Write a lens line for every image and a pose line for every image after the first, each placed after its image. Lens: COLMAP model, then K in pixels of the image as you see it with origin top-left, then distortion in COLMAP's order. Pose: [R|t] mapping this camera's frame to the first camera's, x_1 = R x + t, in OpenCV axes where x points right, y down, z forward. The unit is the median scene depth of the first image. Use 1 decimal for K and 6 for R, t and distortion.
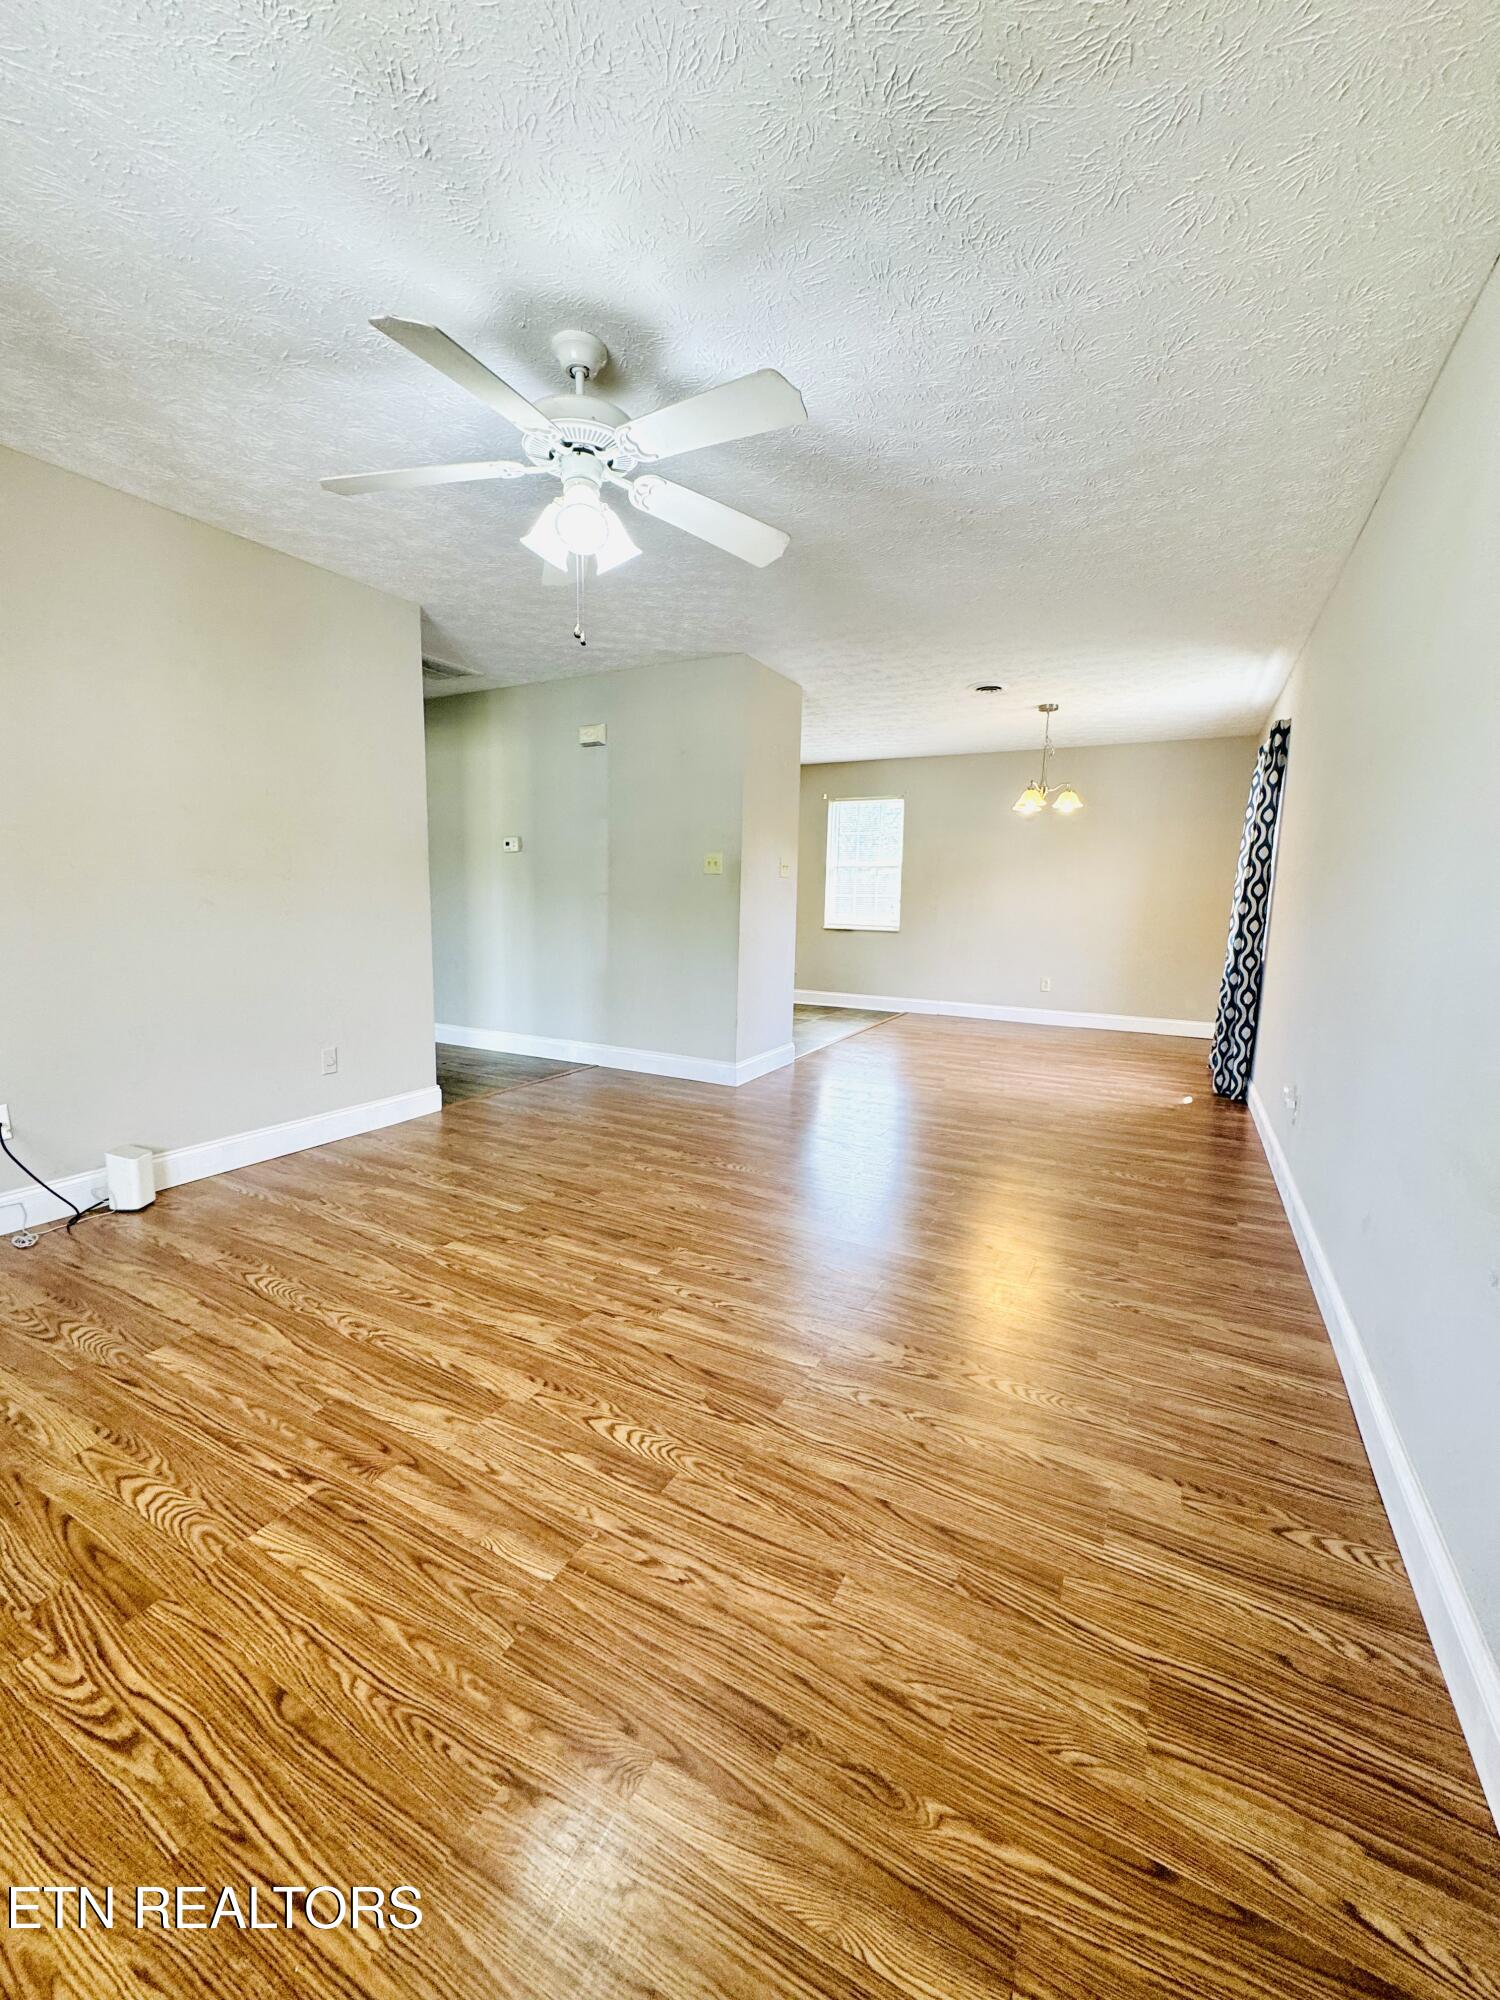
lens RADIAL K [[793.2, 0, 750.0], [0, 793.2, 1000.0], [0, 0, 1]] dist [-0.002441, -0.000059]
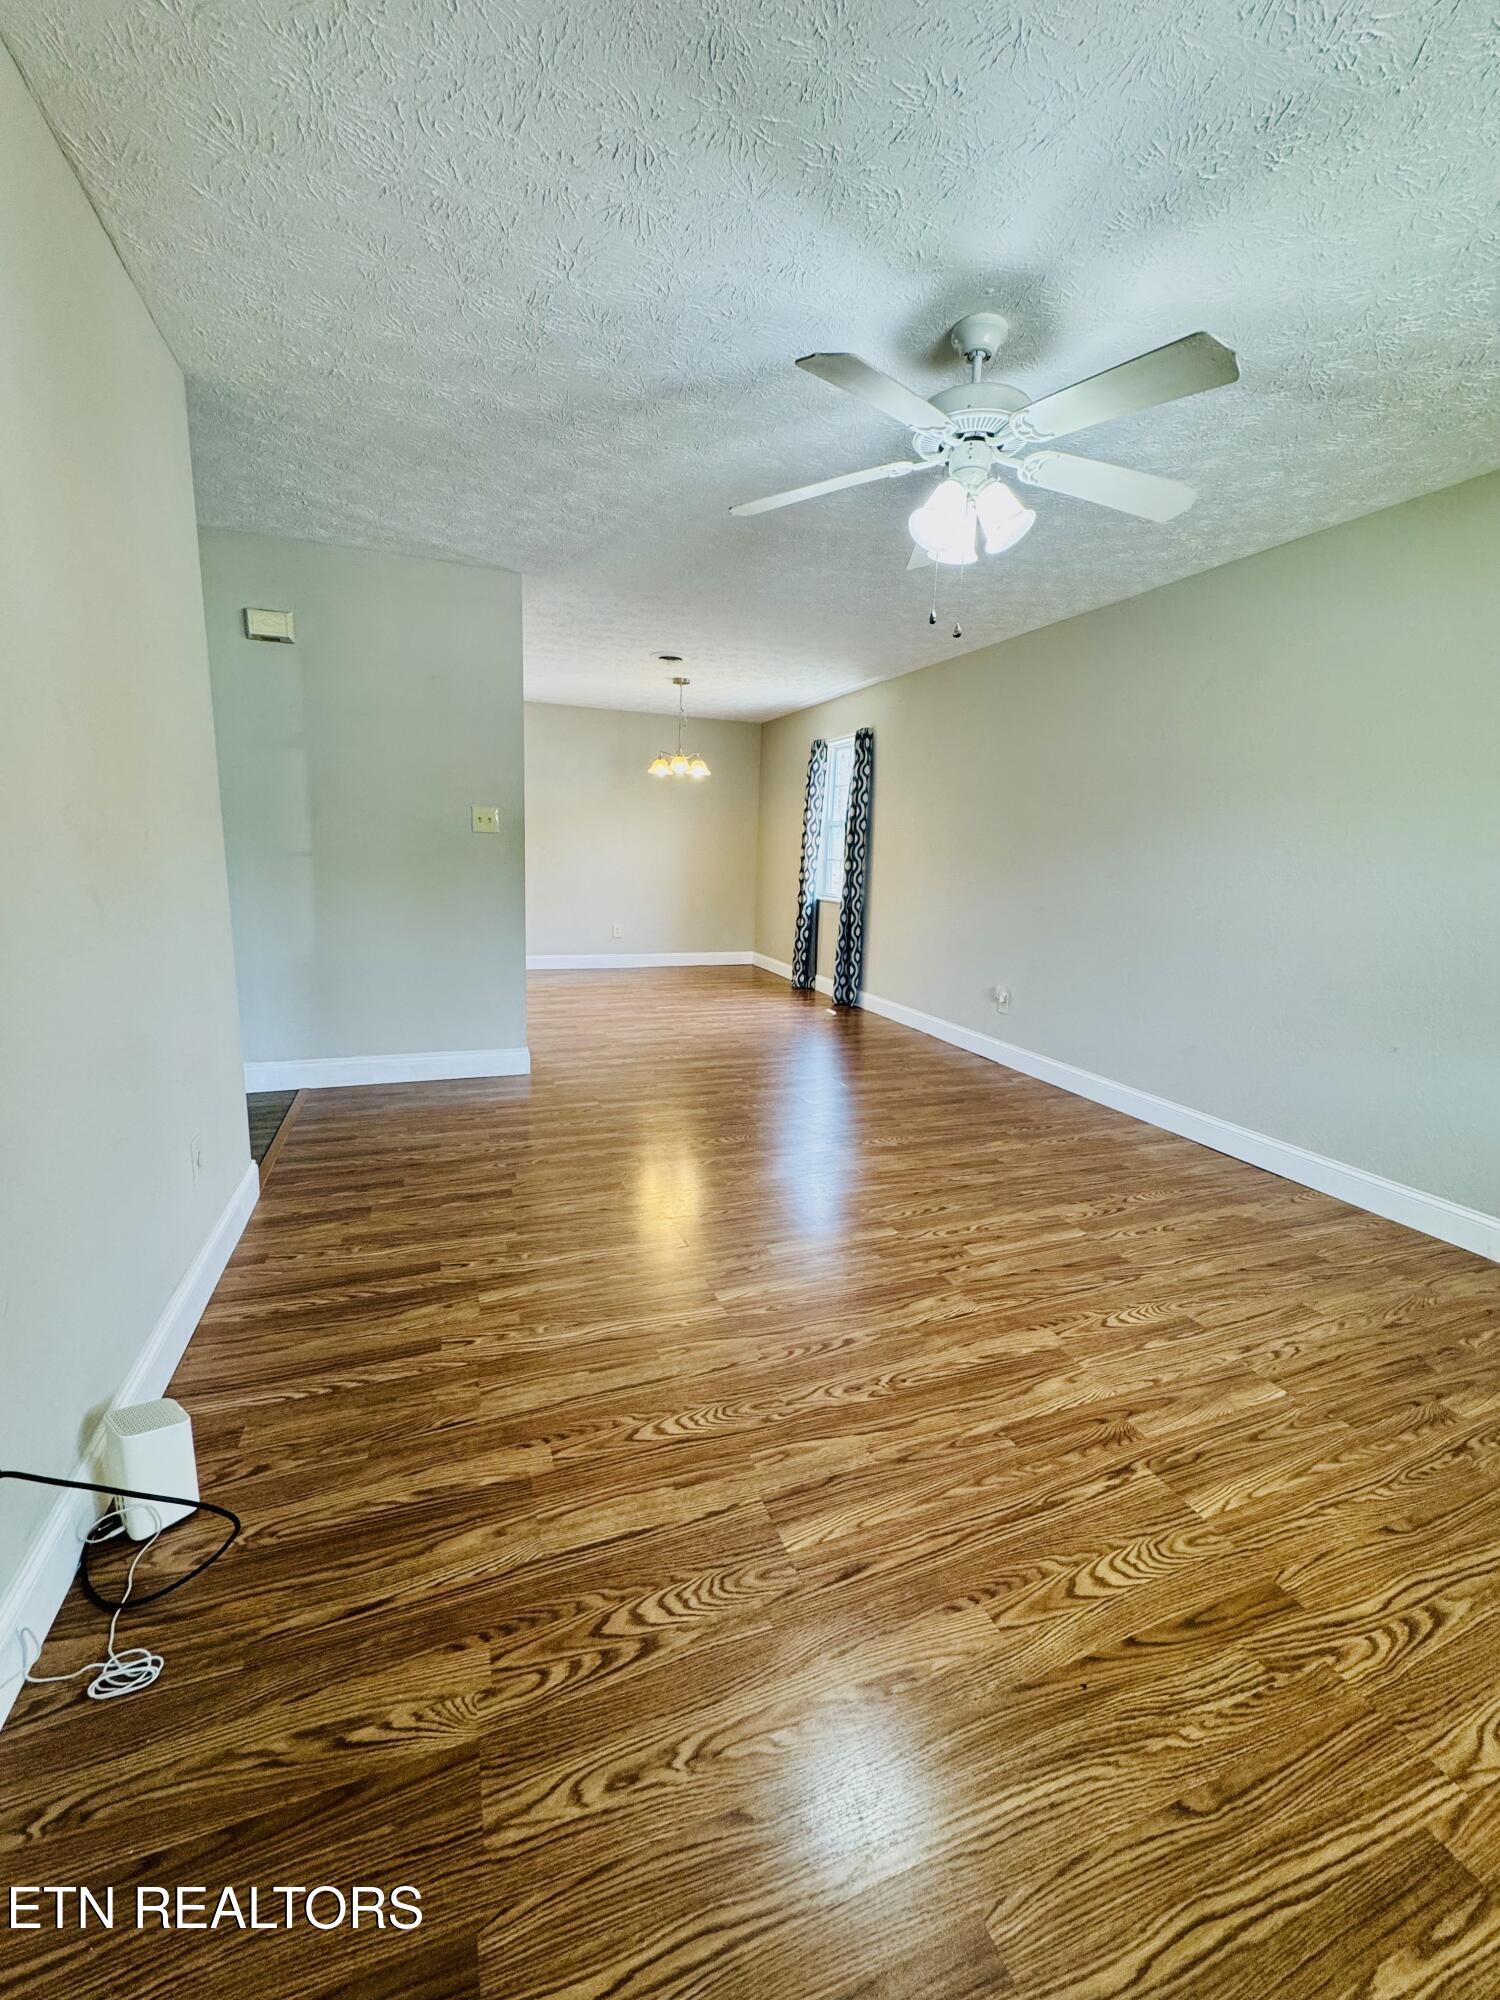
lens RADIAL K [[793.2, 0, 750.0], [0, 793.2, 1000.0], [0, 0, 1]] dist [-0.002441, -0.000059]
pose [[0.647033, -0.139838, 0.749529, -1.355564], [0.081919, 0.990097, 0.114003, -0.142919], [-0.758048, -0.012363, 0.652081, 0.607600]]
